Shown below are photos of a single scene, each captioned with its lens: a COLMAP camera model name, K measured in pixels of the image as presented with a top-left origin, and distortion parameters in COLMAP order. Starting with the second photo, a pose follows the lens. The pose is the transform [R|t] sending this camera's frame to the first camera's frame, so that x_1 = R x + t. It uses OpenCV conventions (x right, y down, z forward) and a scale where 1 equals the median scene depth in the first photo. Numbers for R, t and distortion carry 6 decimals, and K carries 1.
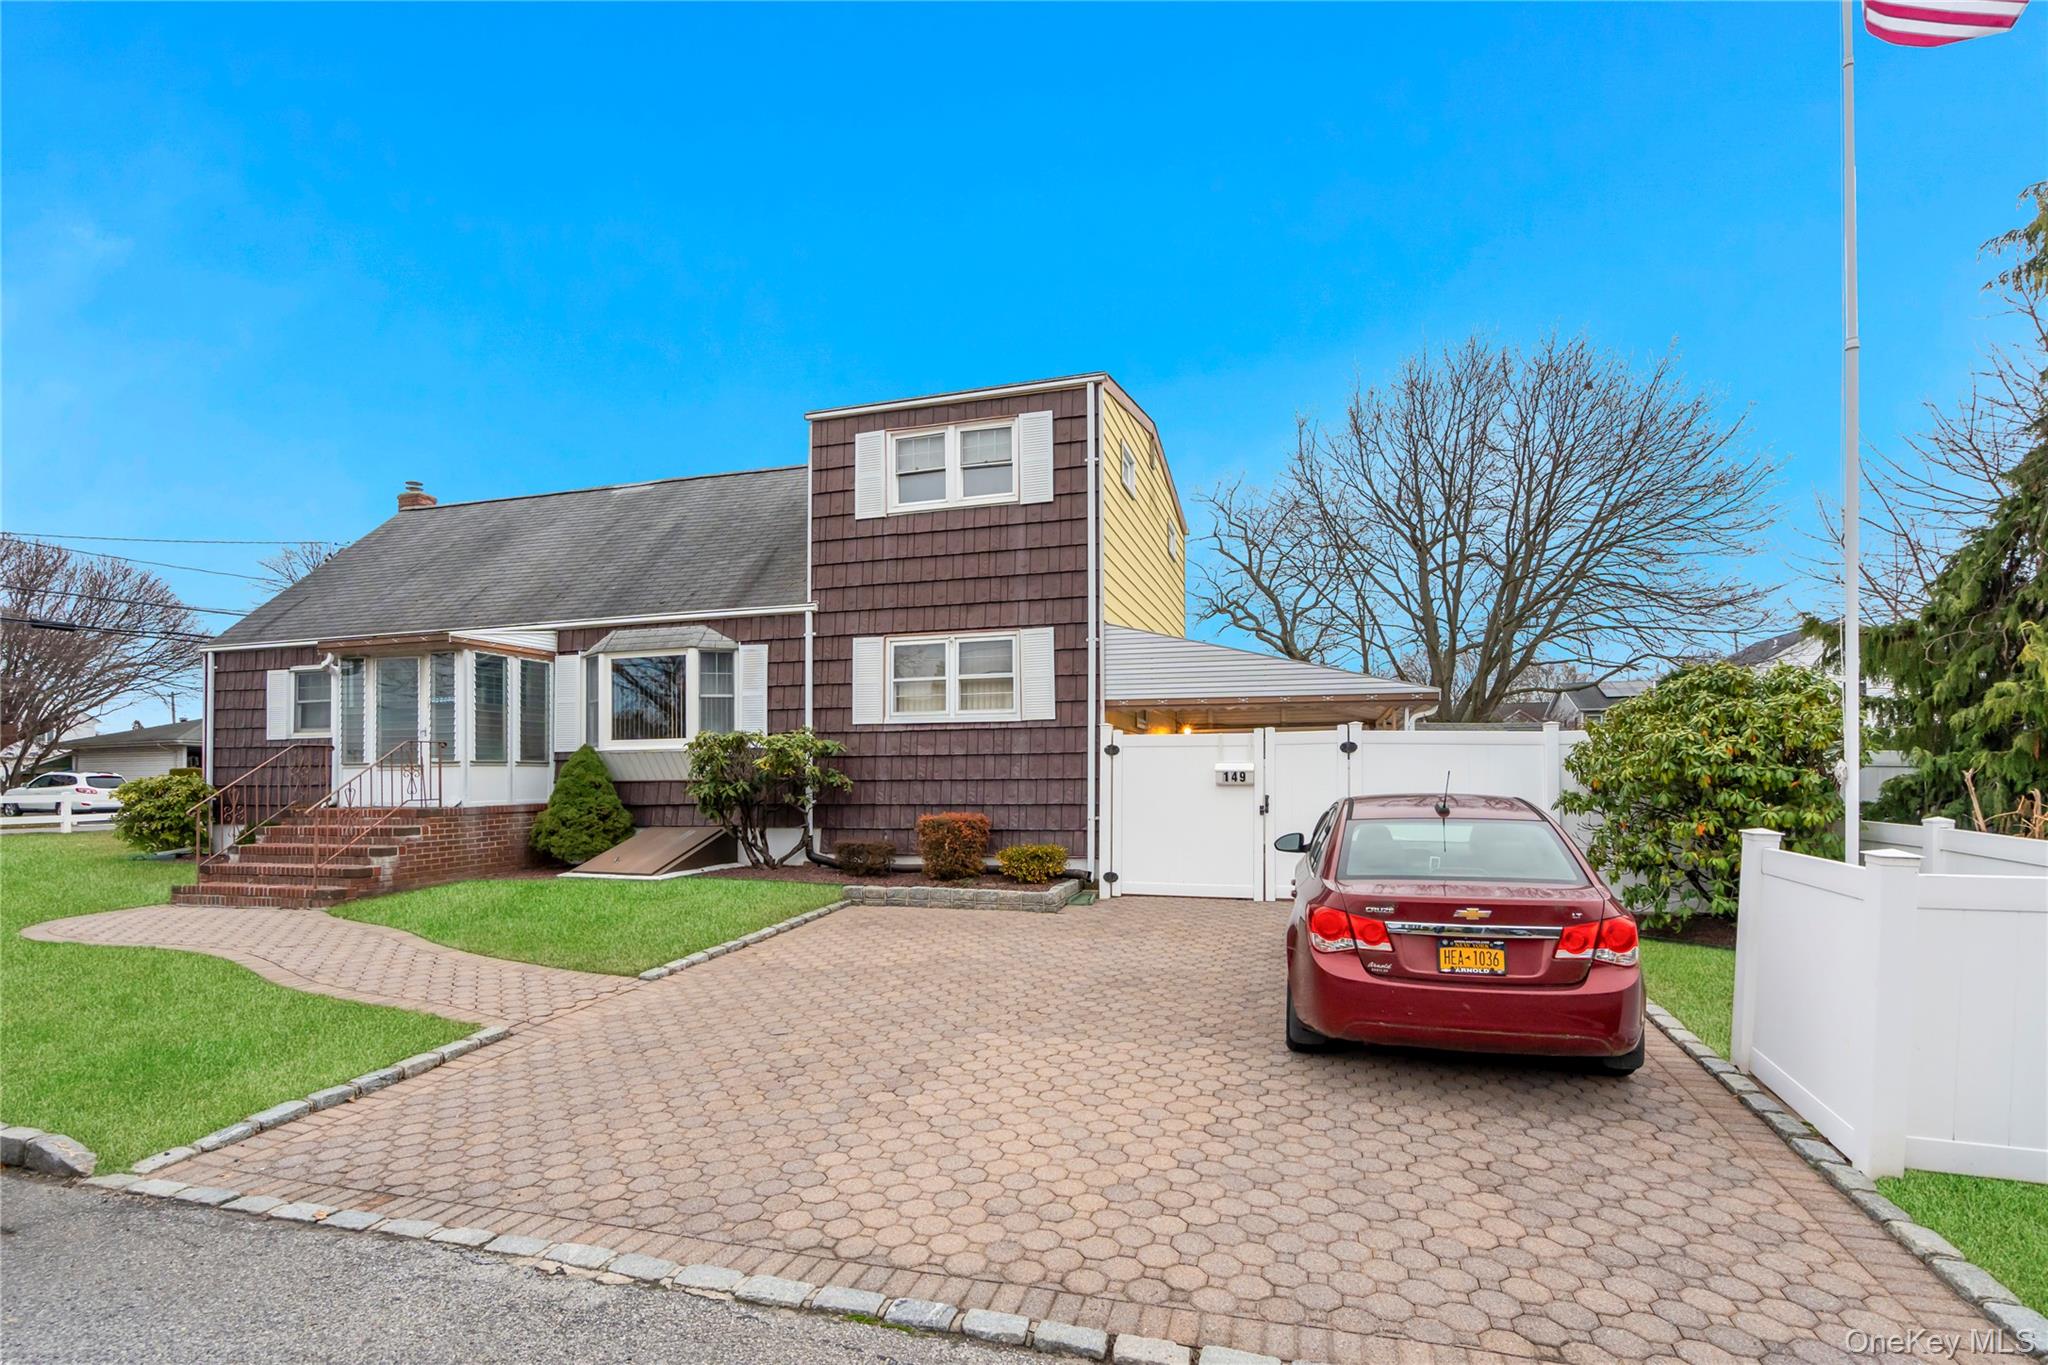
lens RADIAL K [[970.5, 0, 986.9], [0, 970.5, 770.0], [0, 0, 1]] dist [0.006818, 0.000579]
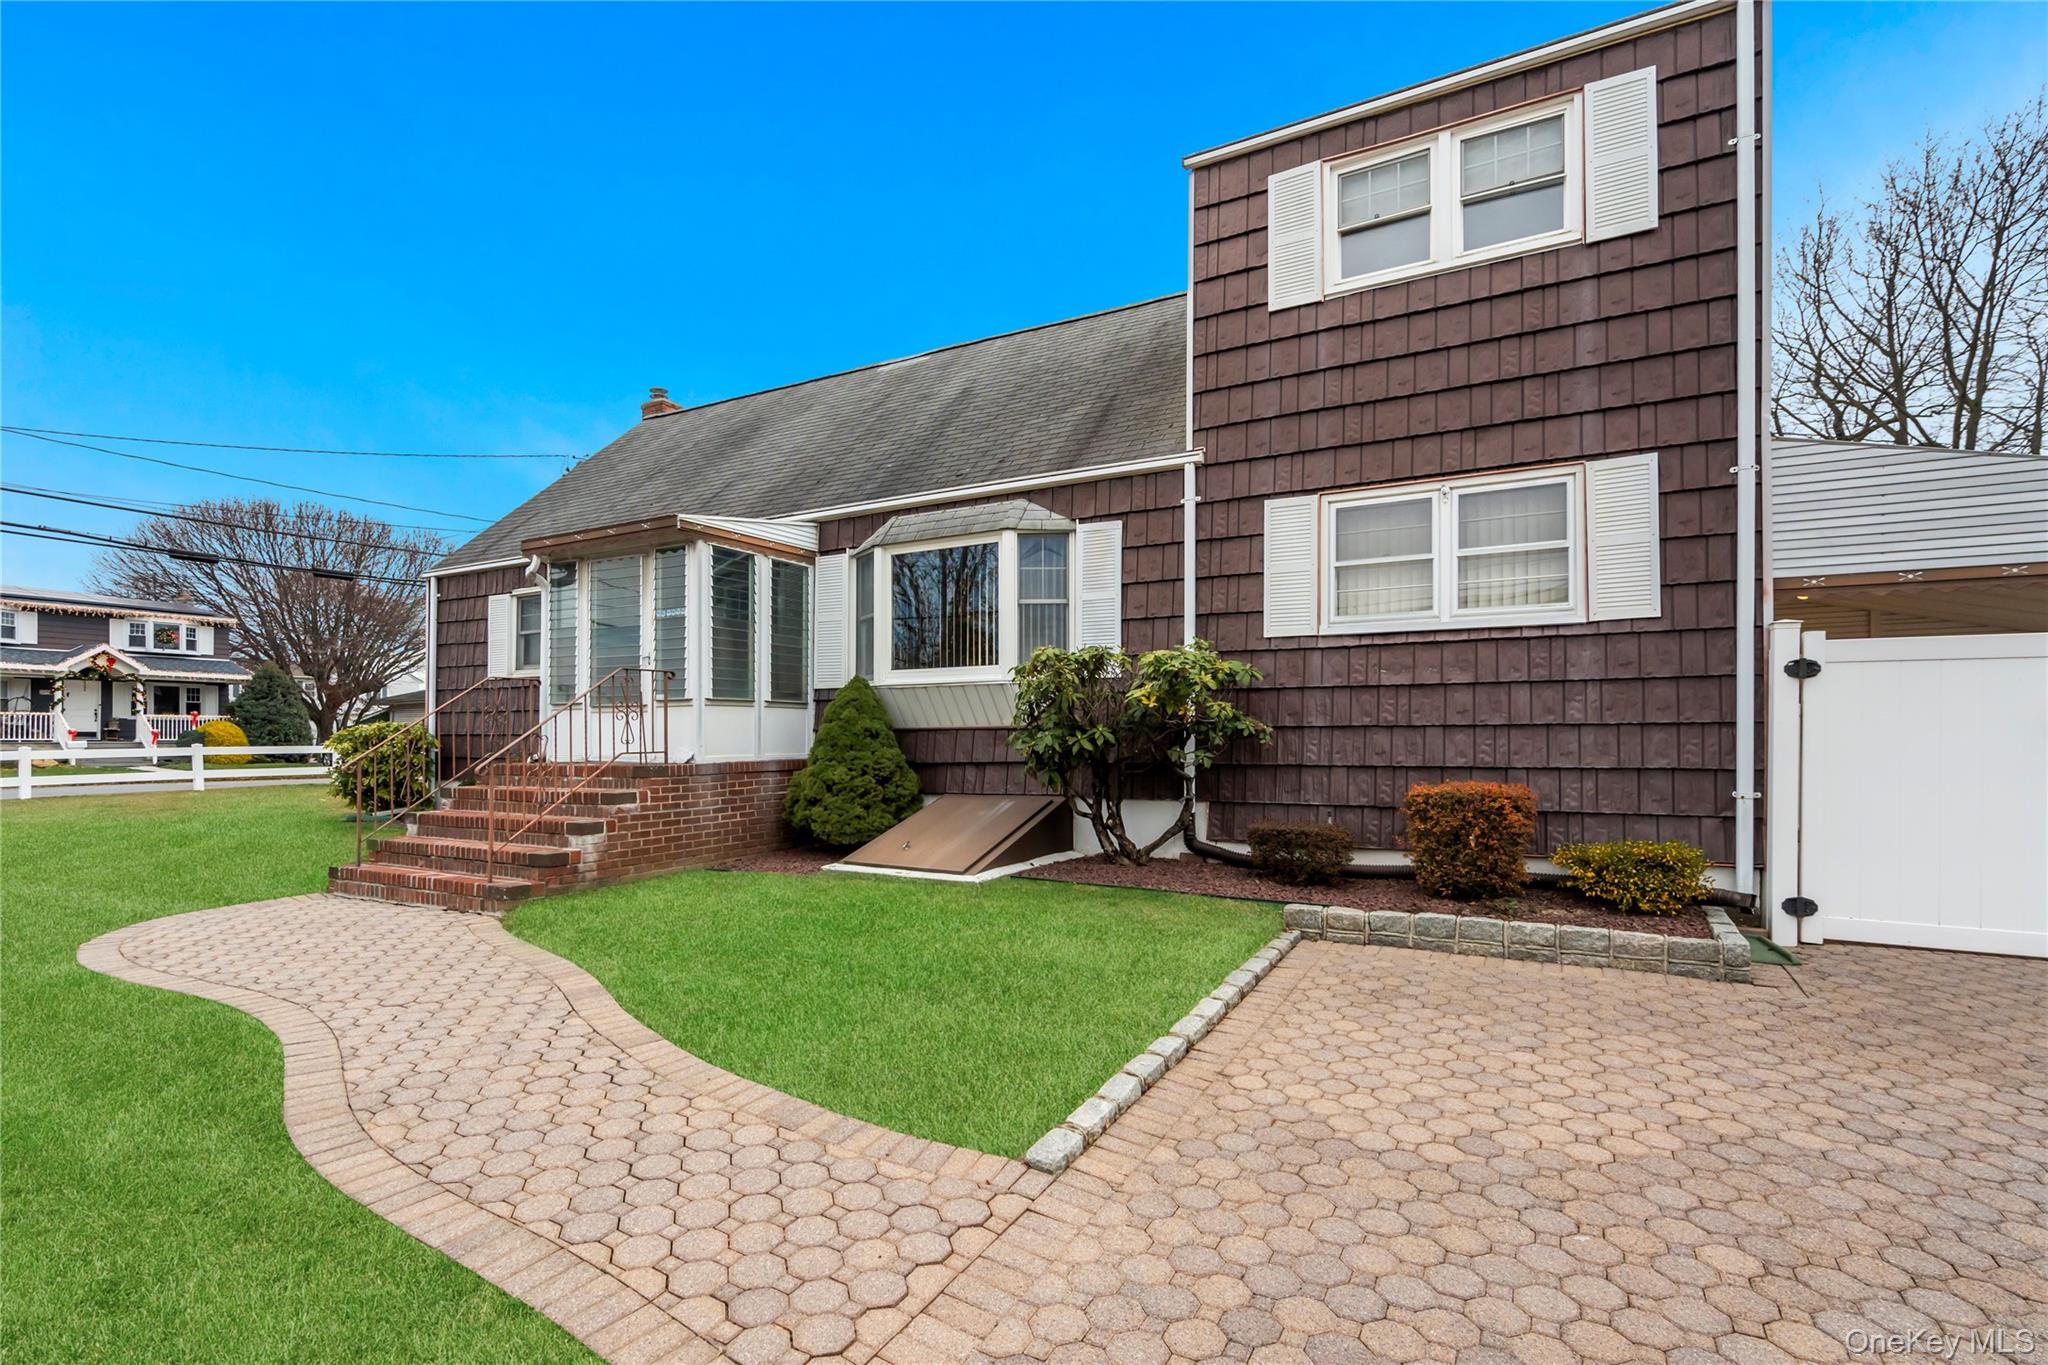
lens RADIAL K [[955.7, 0, 1014.6], [0, 955.7, 736.3], [0, 0, 1]] dist [-0.001103, 0.000304]
pose [[0.980571, 0.004585, -0.196108, -0.176636], [-0.003220, 0.999968, 0.007276, 0.012739], [0.196136, -0.006503, 0.980555, 0.366645]]
